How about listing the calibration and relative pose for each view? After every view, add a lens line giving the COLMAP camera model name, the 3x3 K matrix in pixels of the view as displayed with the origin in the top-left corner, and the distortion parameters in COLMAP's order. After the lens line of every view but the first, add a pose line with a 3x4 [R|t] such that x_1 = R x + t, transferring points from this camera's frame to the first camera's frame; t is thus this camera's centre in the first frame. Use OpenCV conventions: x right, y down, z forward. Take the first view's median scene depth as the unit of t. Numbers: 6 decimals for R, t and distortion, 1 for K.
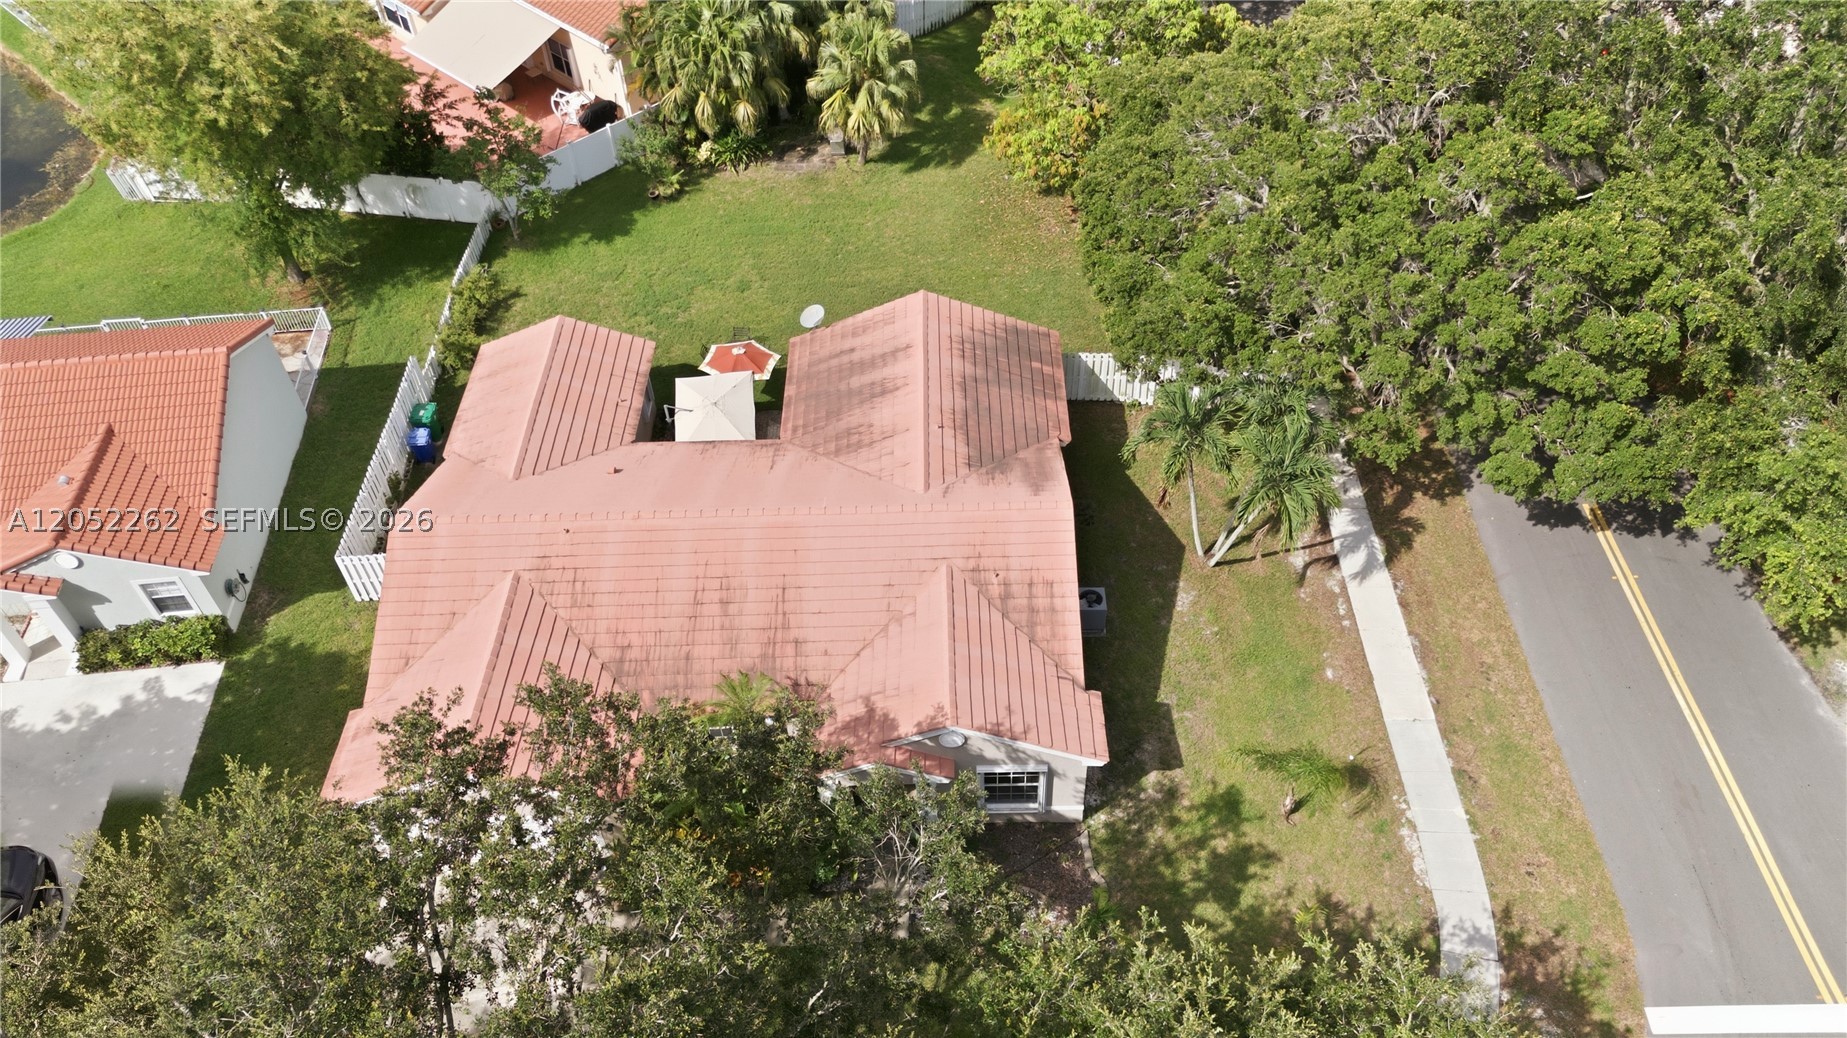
lens RADIAL K [[1333.1, 0, 923.5], [0, 1333.1, 519.0], [0, 0, 1]] dist [0.063316, -0.056789]
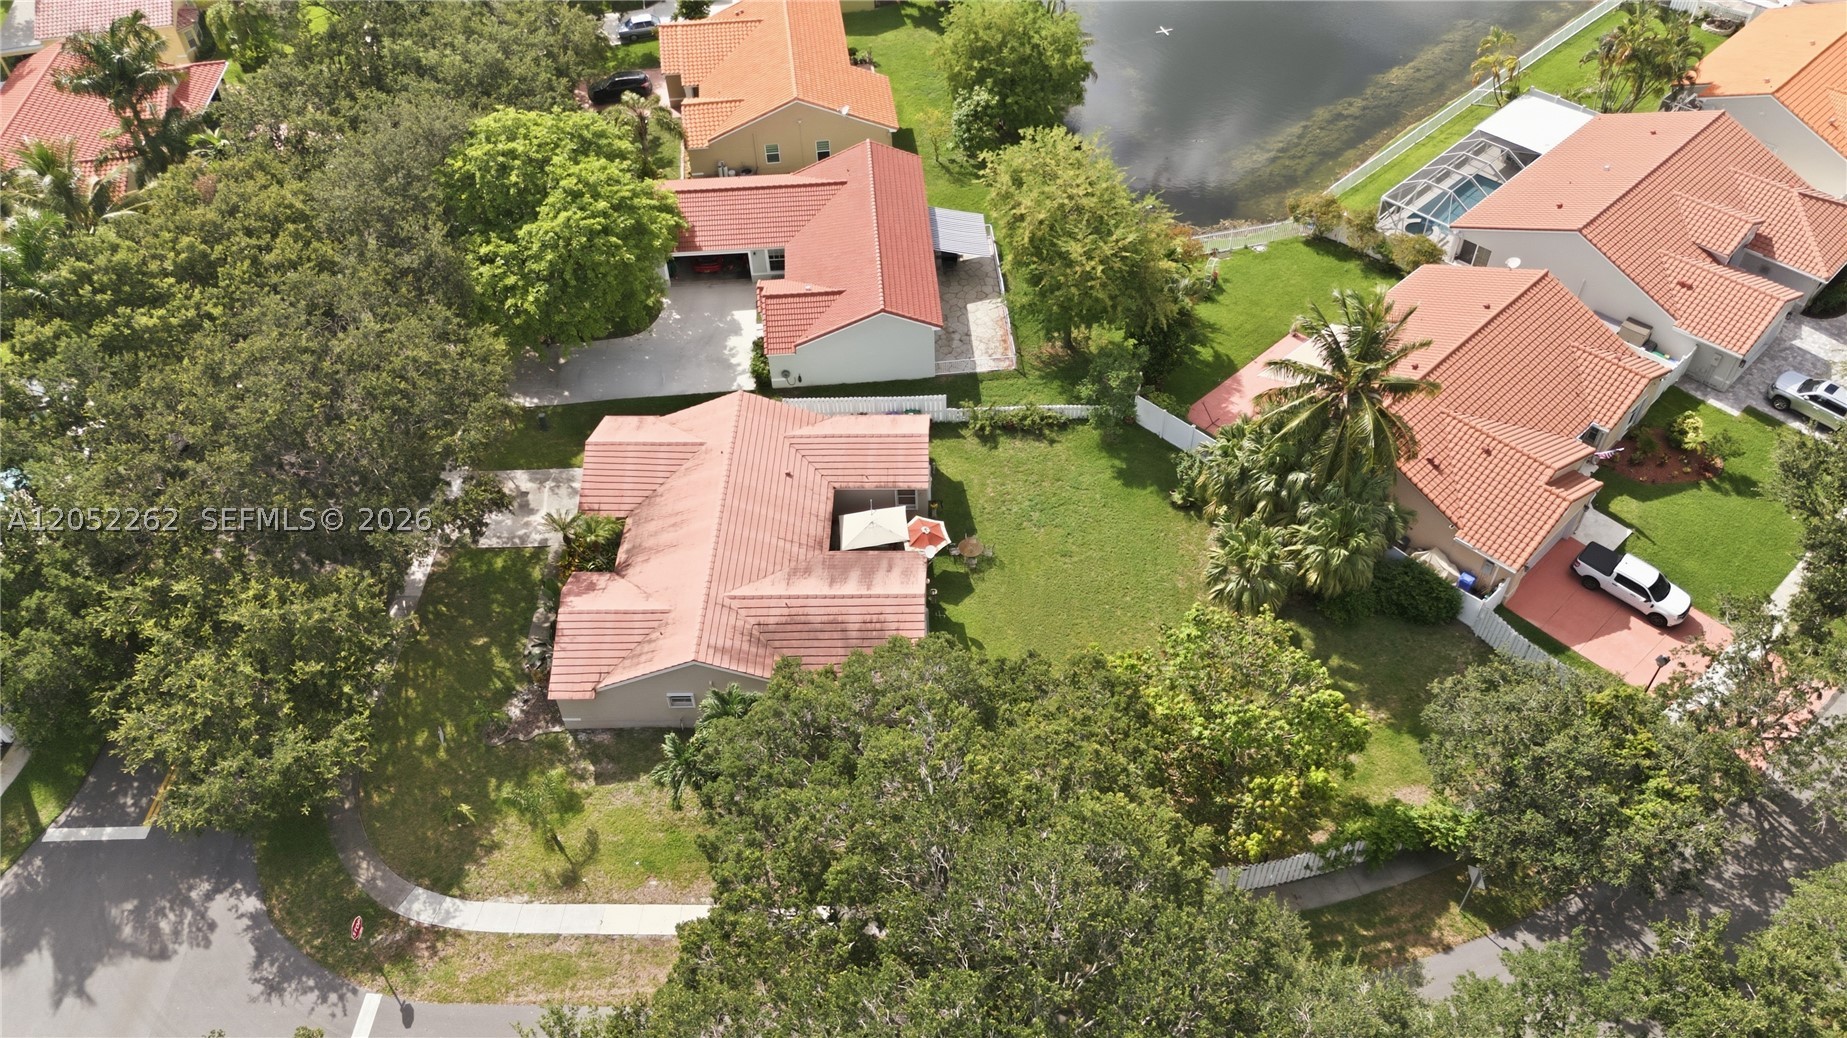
lens RADIAL K [[1333.1, 0, 923.5], [0, 1333.1, 519.0], [0, 0, 1]] dist [0.063316, -0.056789]
pose [[-0.012474, 0.734808, -0.678160, 0.990710], [-0.709702, 0.471259, 0.523677, -1.043159], [0.704391, 0.487824, 0.515616, 0.243294]]
